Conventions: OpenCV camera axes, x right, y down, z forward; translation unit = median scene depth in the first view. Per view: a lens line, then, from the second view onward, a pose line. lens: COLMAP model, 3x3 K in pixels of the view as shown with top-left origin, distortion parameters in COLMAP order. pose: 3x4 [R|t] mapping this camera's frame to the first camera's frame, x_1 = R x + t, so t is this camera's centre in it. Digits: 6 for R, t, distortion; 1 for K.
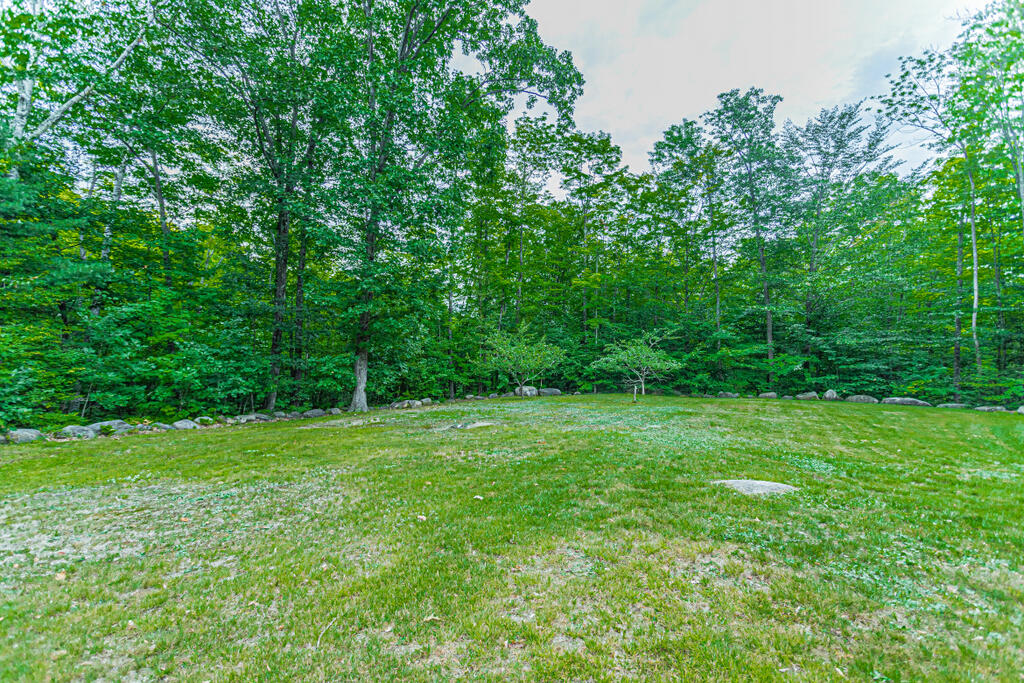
lens RADIAL K [[500.5, 0, 495.4], [0, 500.5, 341.4], [0, 0, 1]] dist [0.001020, 0.000022]
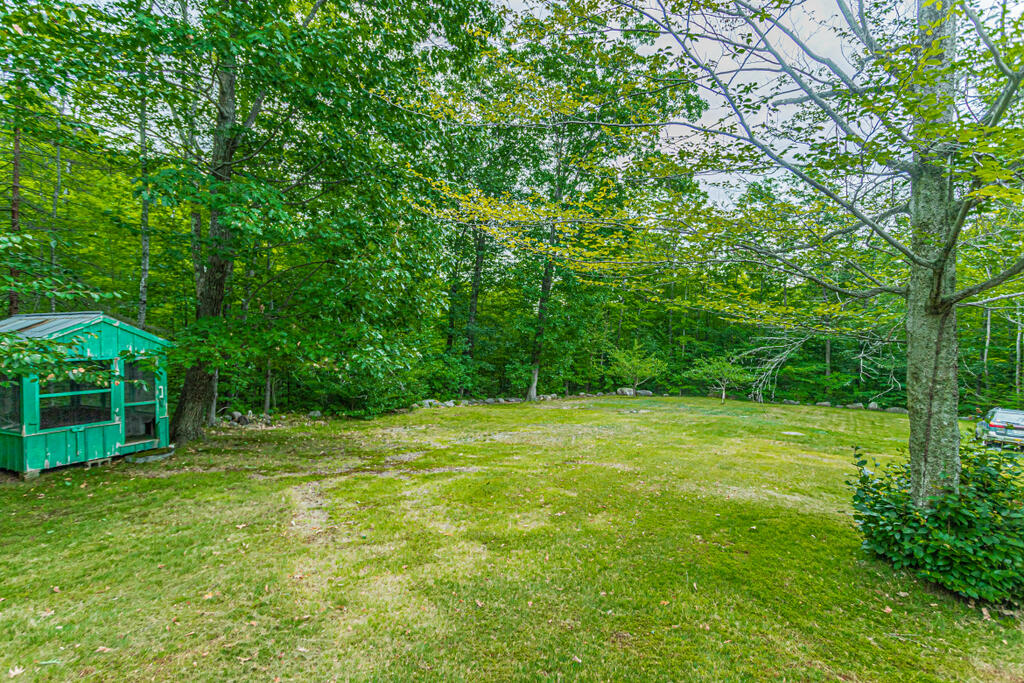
lens RADIAL K [[509.7, 0, 512.0], [0, 509.7, 341.5], [0, 0, 1]] dist [0.001058, 0.000705]
pose [[0.996337, 0.039059, -0.076077, -0.153704], [-0.038288, 0.999200, 0.011566, -0.036656], [0.076468, -0.008611, 0.997035, -0.357301]]
